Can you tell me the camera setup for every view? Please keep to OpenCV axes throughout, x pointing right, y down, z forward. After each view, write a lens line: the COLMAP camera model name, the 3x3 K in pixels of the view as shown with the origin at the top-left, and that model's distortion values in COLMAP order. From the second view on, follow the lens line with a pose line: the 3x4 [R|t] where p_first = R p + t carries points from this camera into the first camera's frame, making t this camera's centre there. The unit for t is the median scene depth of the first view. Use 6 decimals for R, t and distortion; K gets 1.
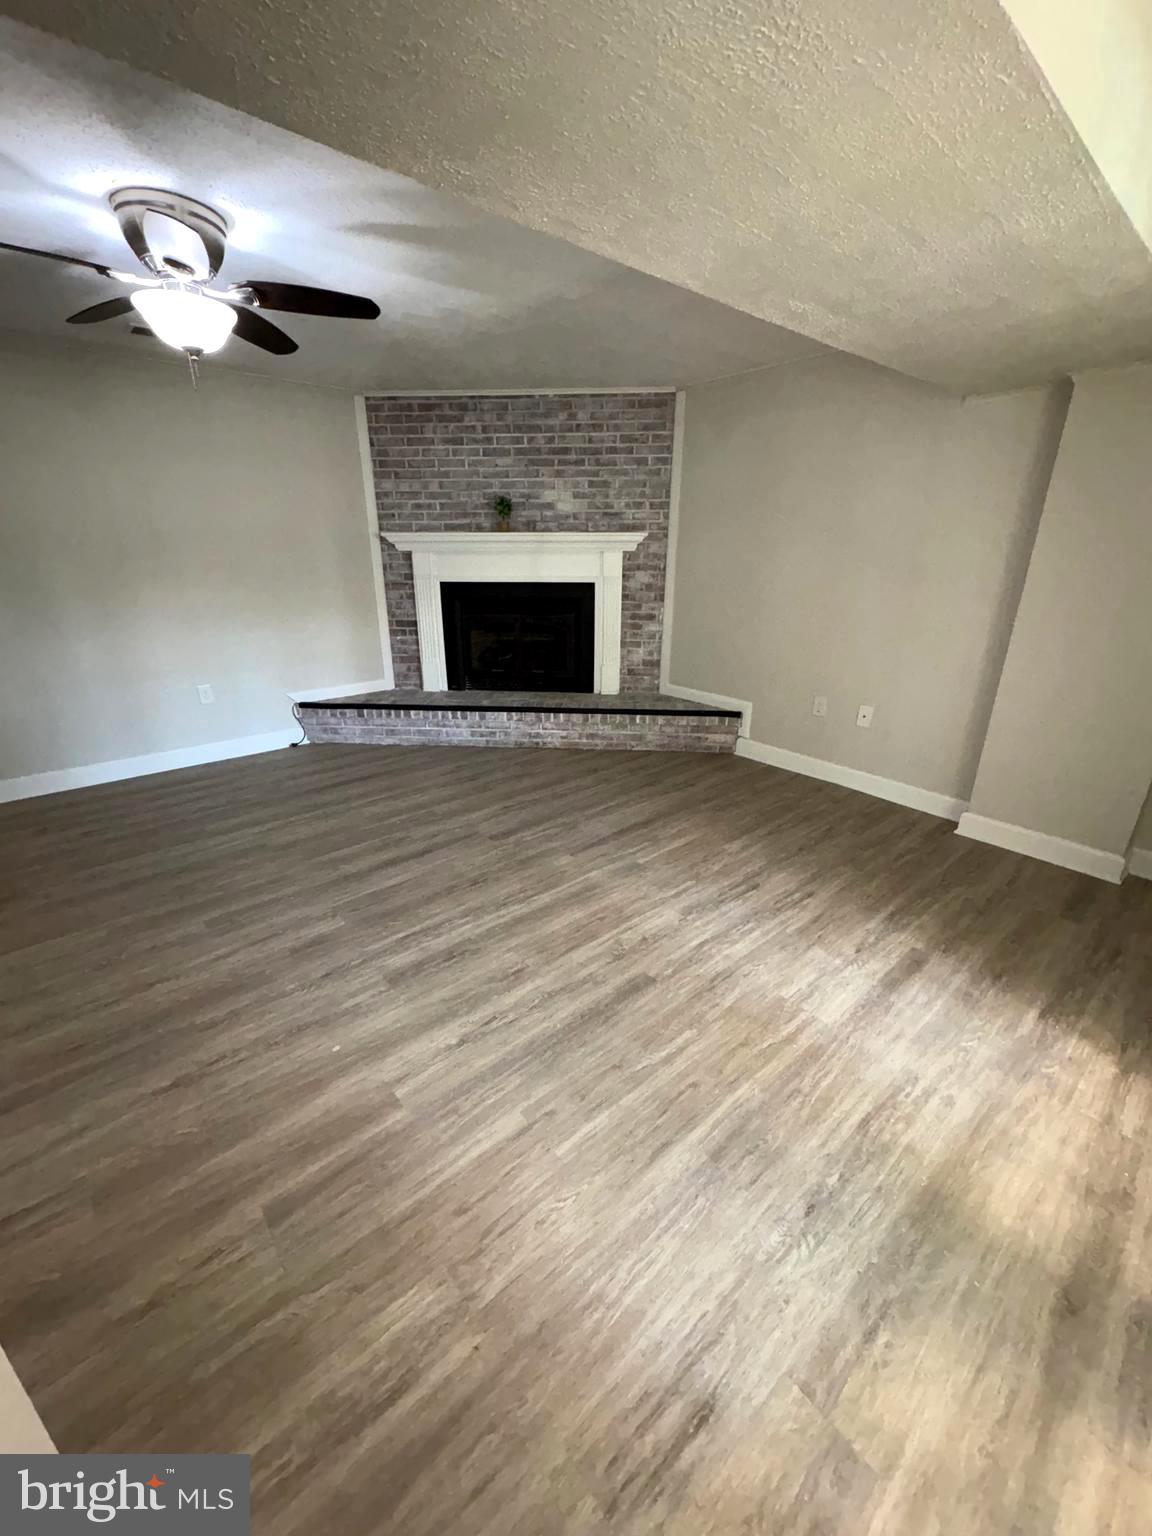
lens RADIAL K [[610.2, 0, 575.0], [0, 610.2, 769.0], [0, 0, 1]] dist [-0.000322, 0.000141]
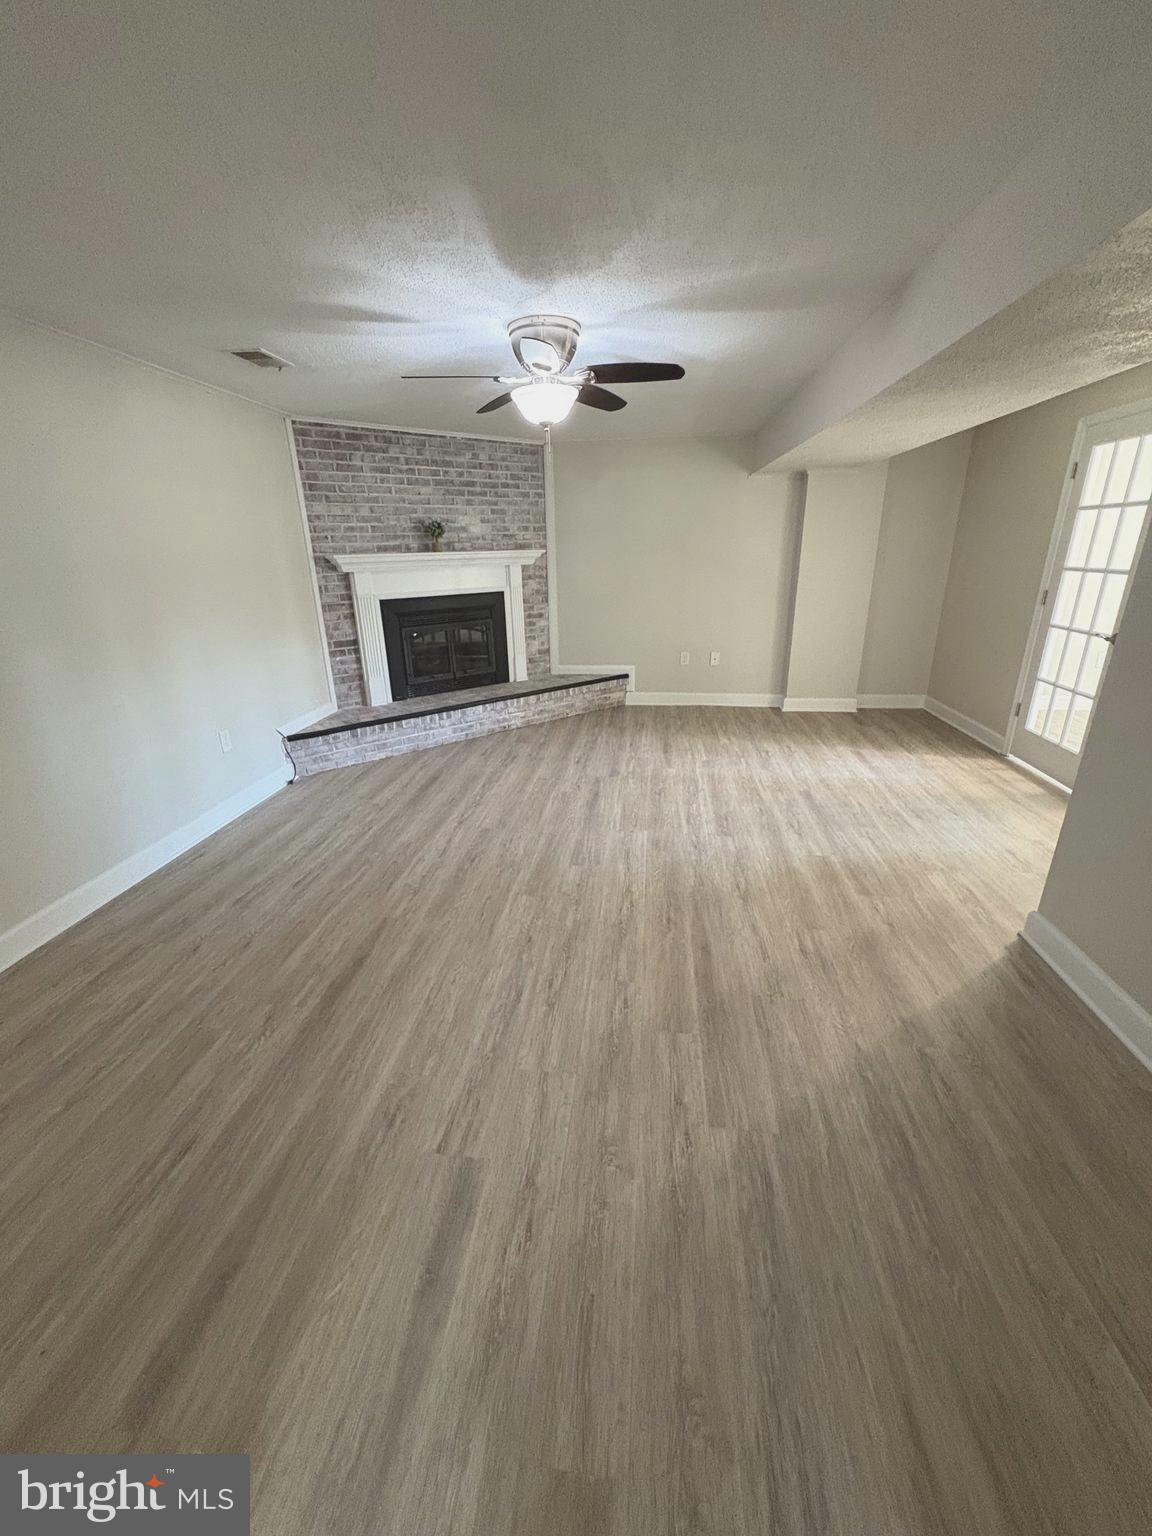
lens RADIAL K [[610.2, 0, 575.0], [0, 610.2, 769.0], [0, 0, 1]] dist [-0.000322, 0.000141]
pose [[0.738057, -0.246019, 0.628289, -0.771324], [0.257136, 0.963445, 0.075196, -0.018371], [-0.623822, 0.106057, 0.774338, 0.001579]]
